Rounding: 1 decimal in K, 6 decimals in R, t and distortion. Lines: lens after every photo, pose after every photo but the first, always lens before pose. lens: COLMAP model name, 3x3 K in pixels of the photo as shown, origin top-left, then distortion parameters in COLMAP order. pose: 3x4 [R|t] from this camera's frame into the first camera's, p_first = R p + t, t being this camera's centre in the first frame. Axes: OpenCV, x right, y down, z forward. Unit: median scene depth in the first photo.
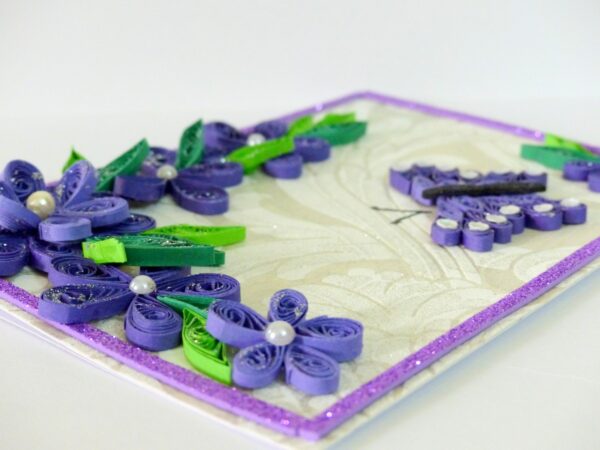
lens RADIAL K [[1064.7, 0, 300.0], [0, 1064.7, 225.0], [0, 0, 1]] dist [-0.145070, 0.110333]
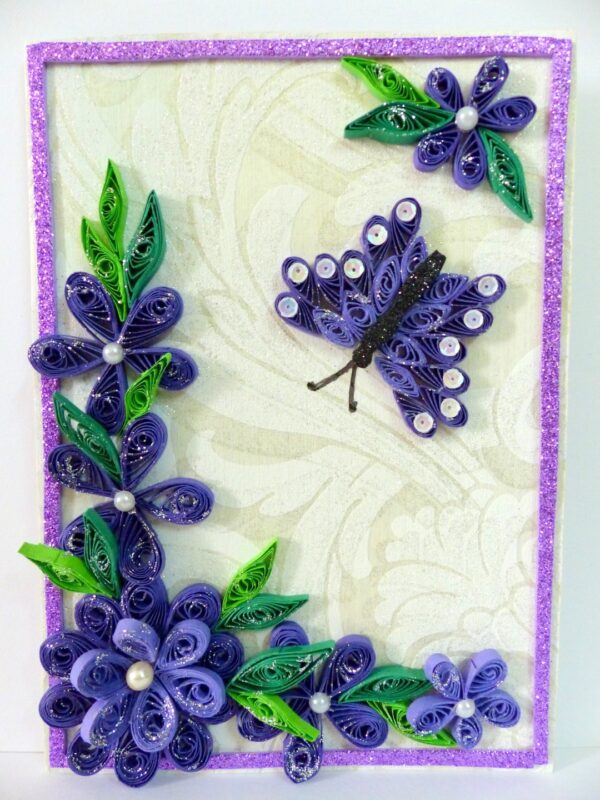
lens RADIAL K [[596.6, 0, 300.0], [0, 596.6, 400.0], [0, 0, 1]] dist [-0.033067, -0.000941]
pose [[0.761176, -0.644473, -0.072571, 0.102807], [0.256909, 0.196888, 0.946168, -0.594899], [-0.595491, -0.738844, 0.315437, 0.905866]]
